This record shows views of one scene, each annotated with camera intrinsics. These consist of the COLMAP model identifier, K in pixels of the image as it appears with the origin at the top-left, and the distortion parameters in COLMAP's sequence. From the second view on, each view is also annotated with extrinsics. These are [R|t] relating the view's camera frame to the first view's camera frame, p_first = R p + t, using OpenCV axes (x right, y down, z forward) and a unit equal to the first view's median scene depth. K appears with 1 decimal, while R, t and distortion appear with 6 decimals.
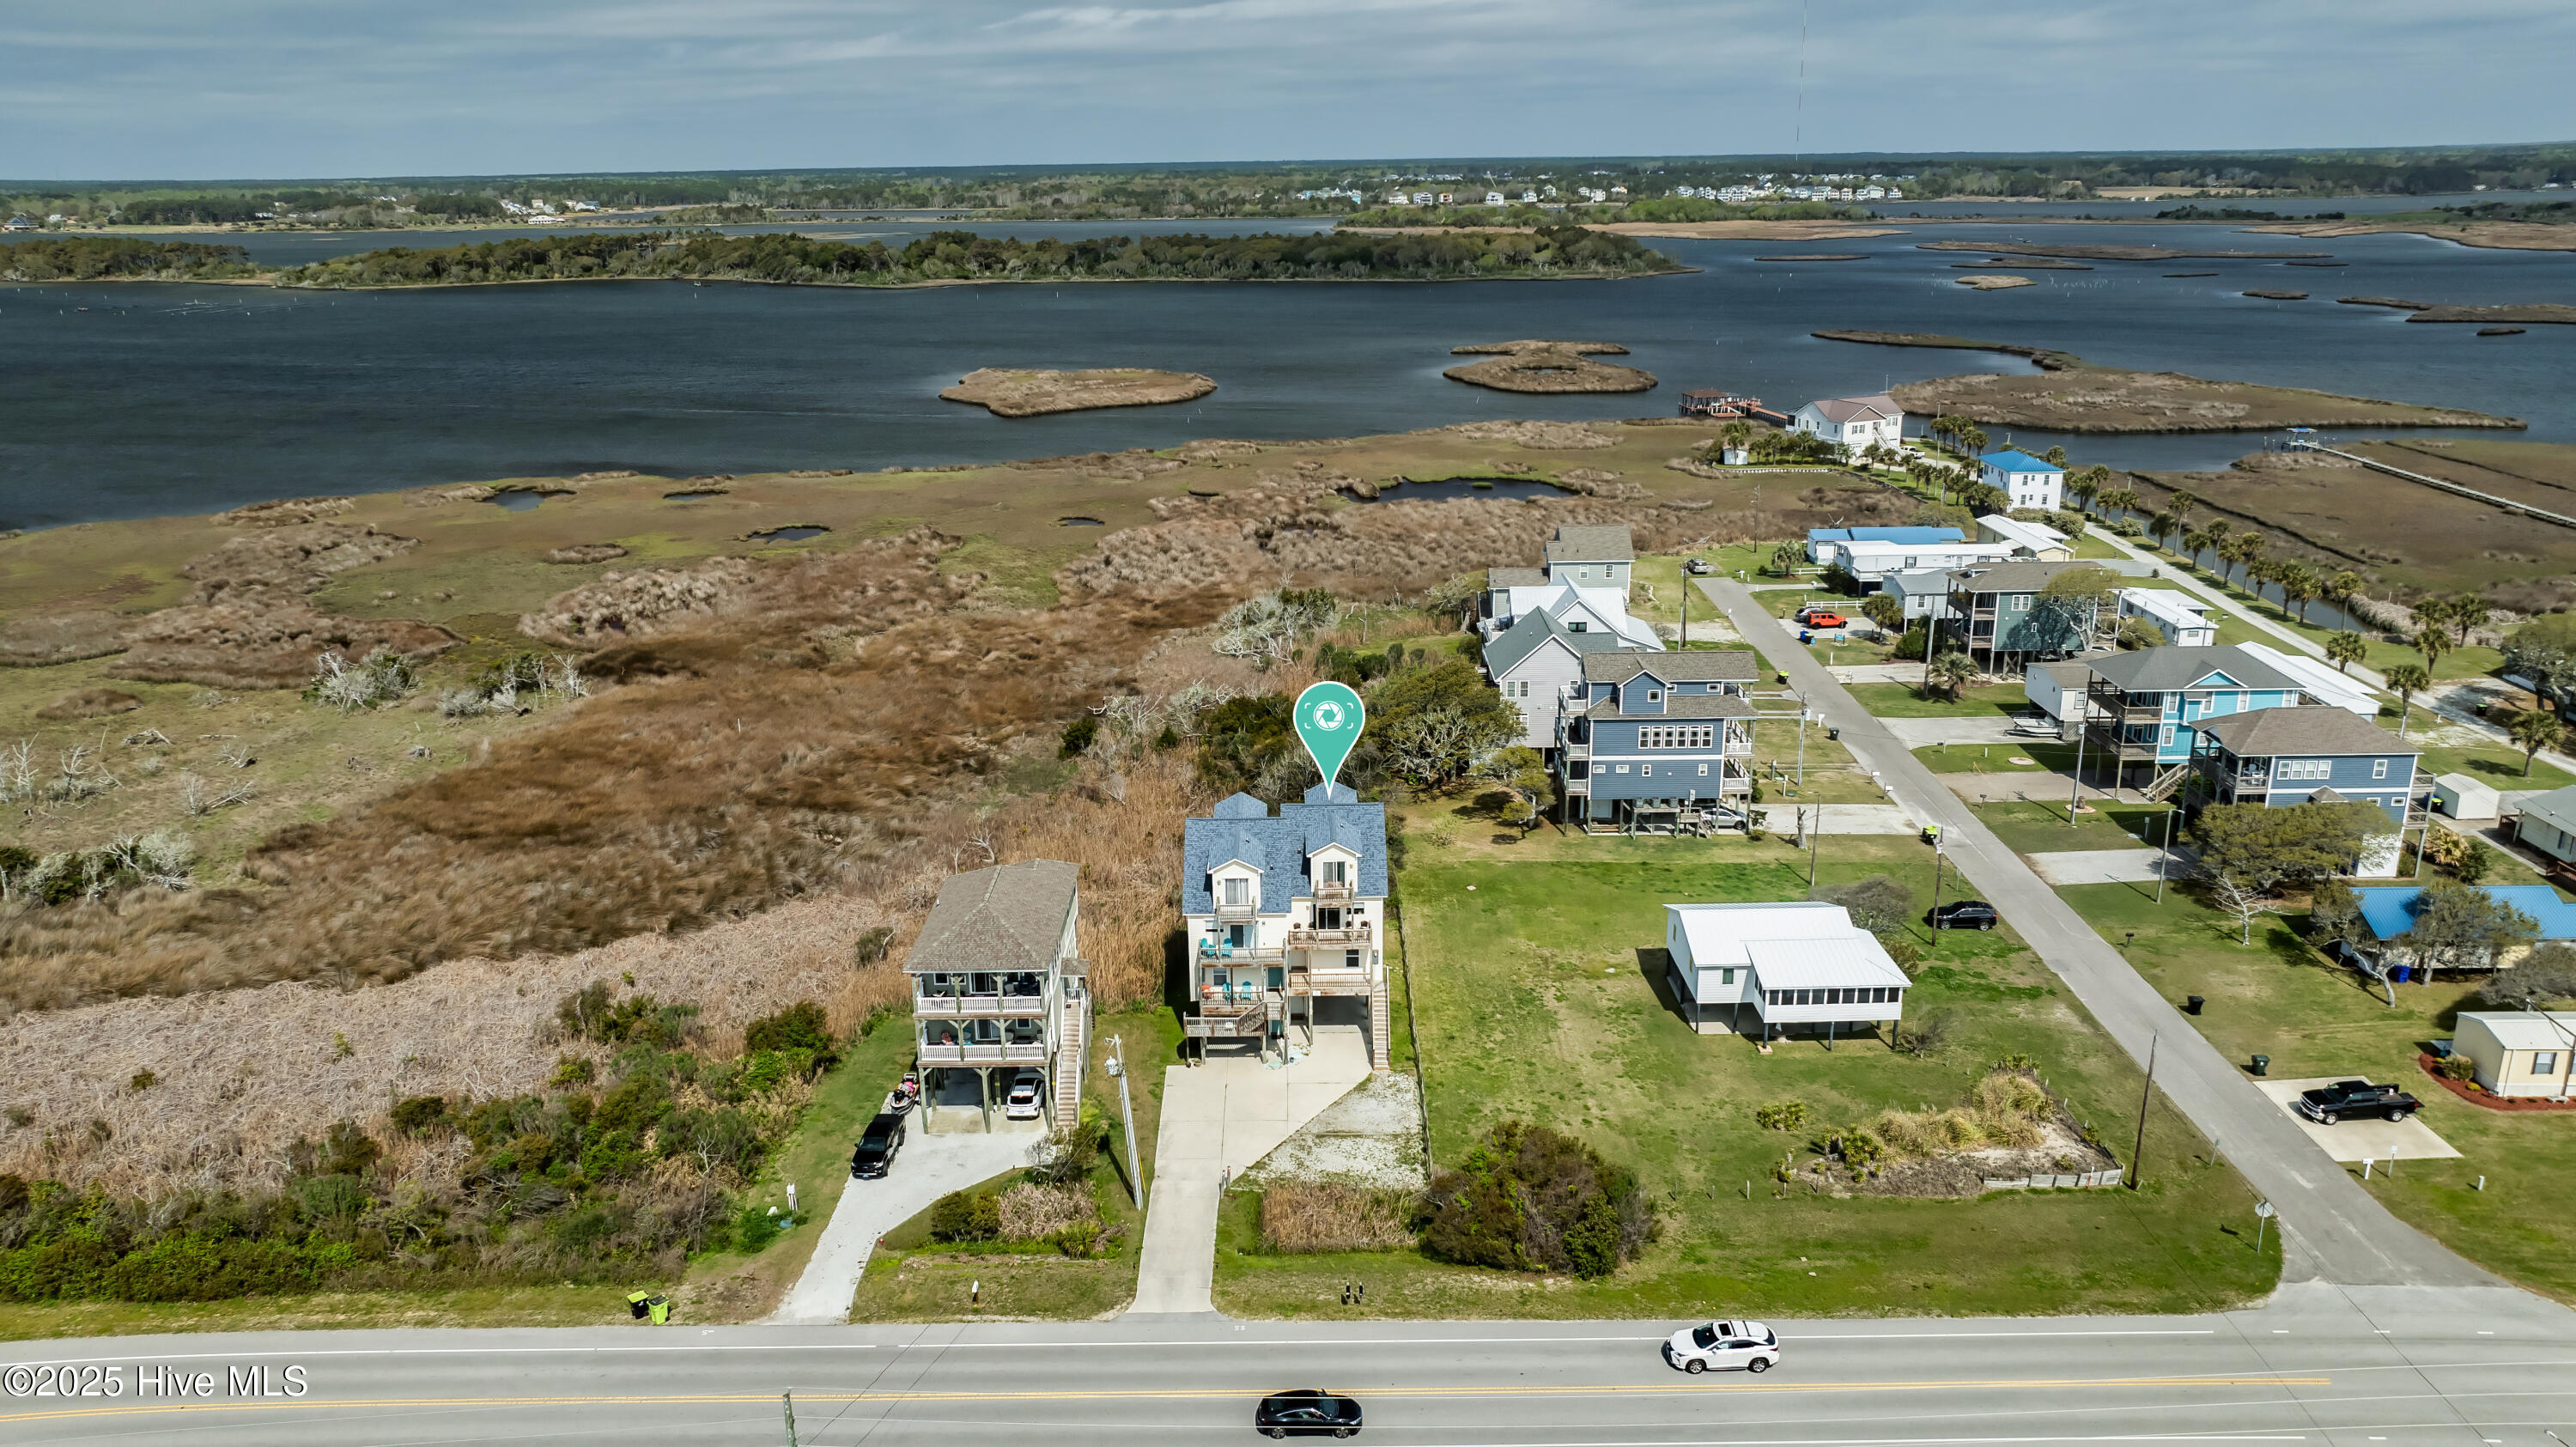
lens RADIAL K [[1809.4, 0, 1288.0], [0, 1809.4, 723.5], [0, 0, 1]] dist [-0.004443, 0.003367]
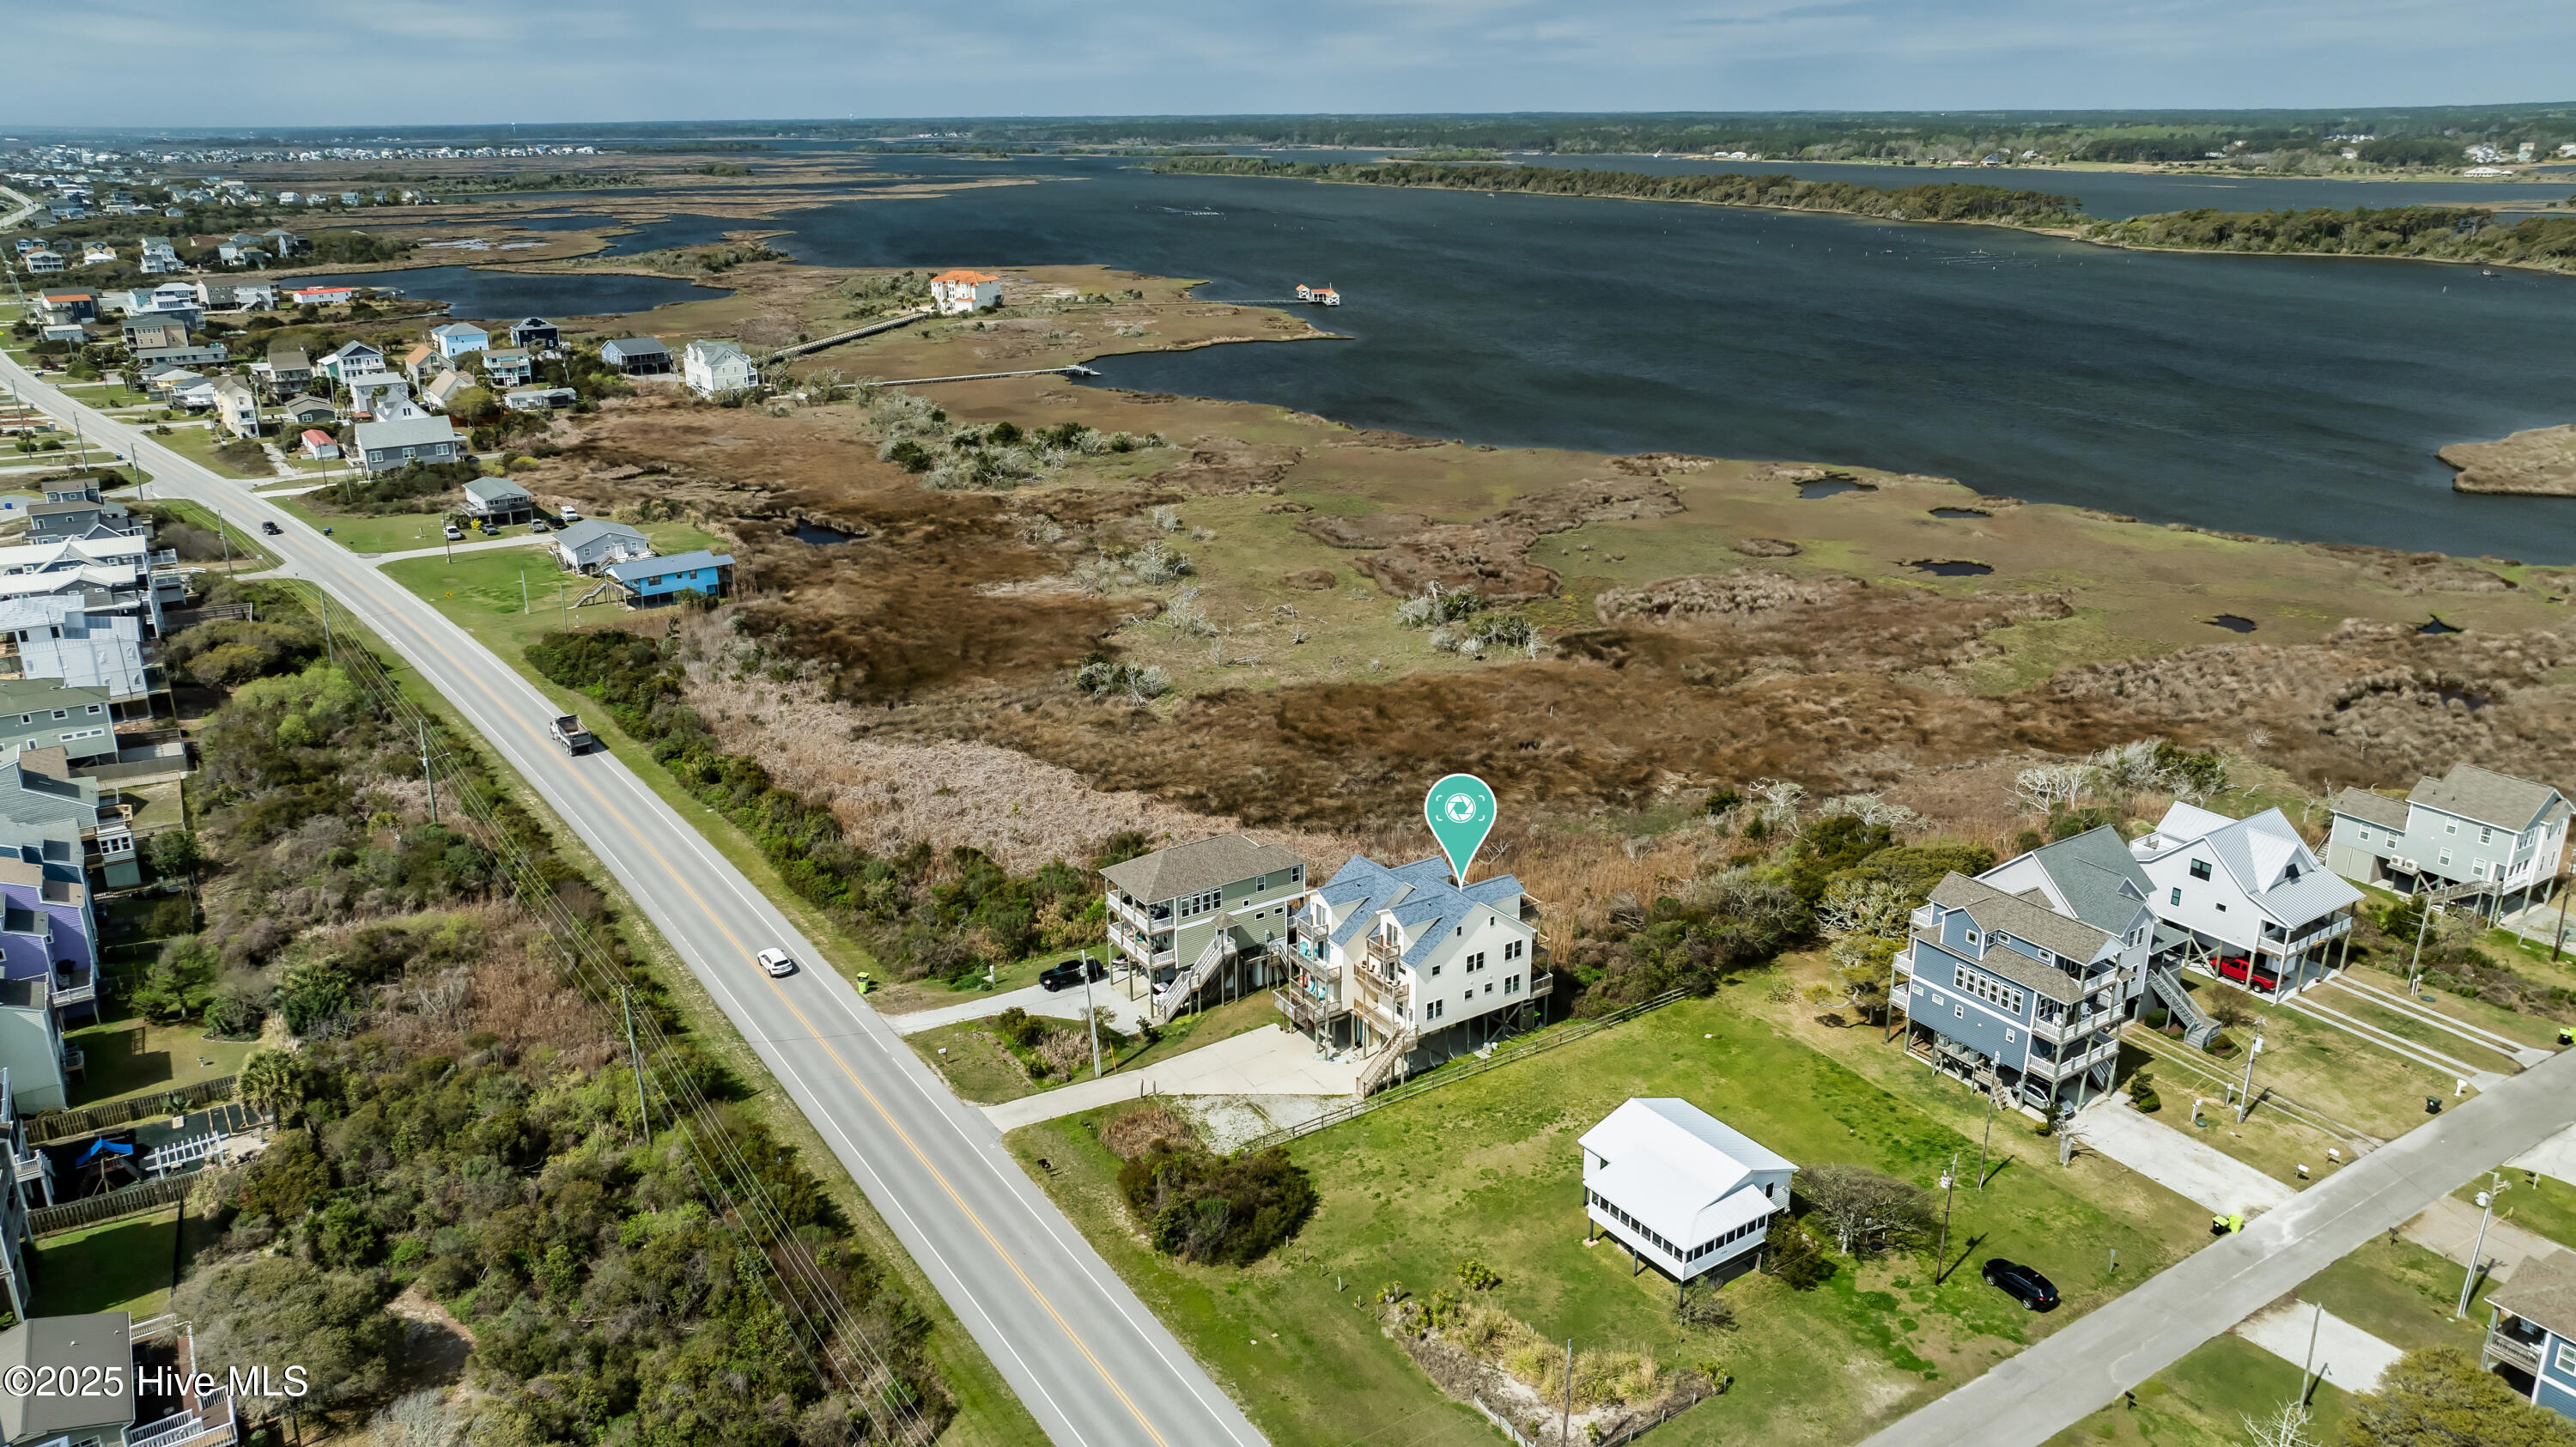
lens RADIAL K [[1809.4, 0, 1288.0], [0, 1809.4, 723.5], [0, 0, 1]] dist [-0.004443, 0.003367]
pose [[0.552142, 0.280095, -0.785294, 0.699067], [-0.251867, 0.953911, 0.163149, -0.180850], [0.794797, 0.107708, 0.597241, 0.152977]]
